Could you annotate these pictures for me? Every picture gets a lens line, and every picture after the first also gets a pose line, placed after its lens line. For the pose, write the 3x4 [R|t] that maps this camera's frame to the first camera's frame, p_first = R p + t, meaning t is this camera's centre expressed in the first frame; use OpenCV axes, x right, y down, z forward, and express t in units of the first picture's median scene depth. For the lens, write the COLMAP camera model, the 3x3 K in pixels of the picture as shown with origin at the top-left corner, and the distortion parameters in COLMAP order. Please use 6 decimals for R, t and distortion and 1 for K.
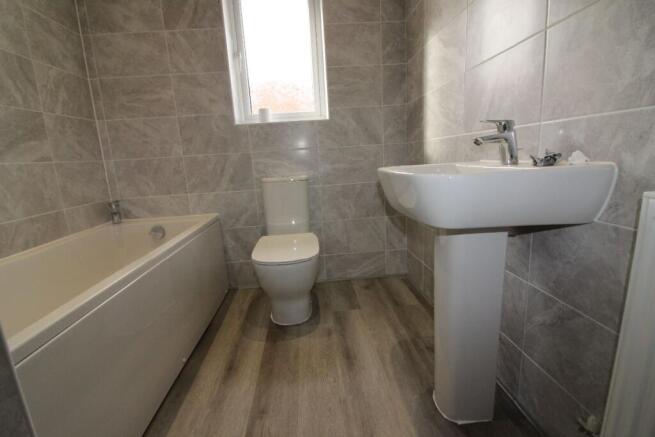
lens RADIAL K [[304.6, 0, 324.5], [0, 304.6, 222.0], [0, 0, 1]] dist [-0.002288, -0.011840]
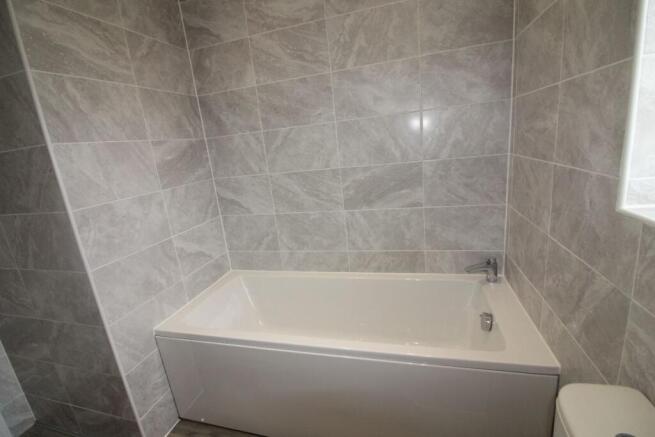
lens RADIAL K [[304.6, 0, 325.3], [0, 304.6, 221.7], [0, 0, 1]] dist [-0.002288, -0.011840]
pose [[-0.332732, 0.324738, -0.885344, 0.139086], [-0.074678, 0.926816, 0.368016, -0.443574], [0.940060, 0.188566, -0.284131, 0.853103]]
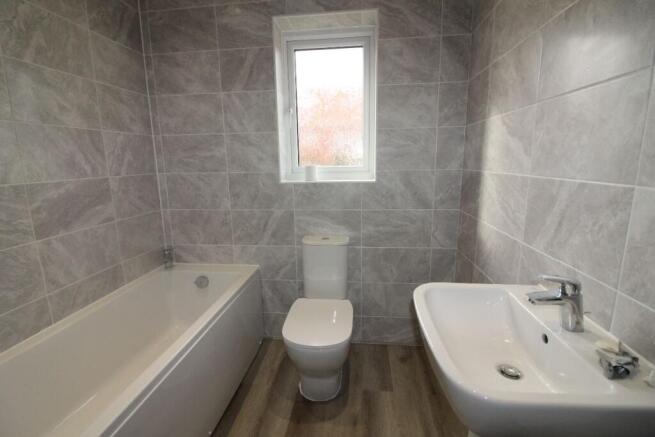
lens RADIAL K [[304.6, 0, 323.9], [0, 304.6, 222.6], [0, 0, 1]] dist [-0.002288, -0.011840]
pose [[0.982588, 0.074815, -0.170068, 0.030701], [-0.075541, 0.997140, 0.002210, -0.217785], [0.169747, 0.010675, 0.985430, 0.033369]]
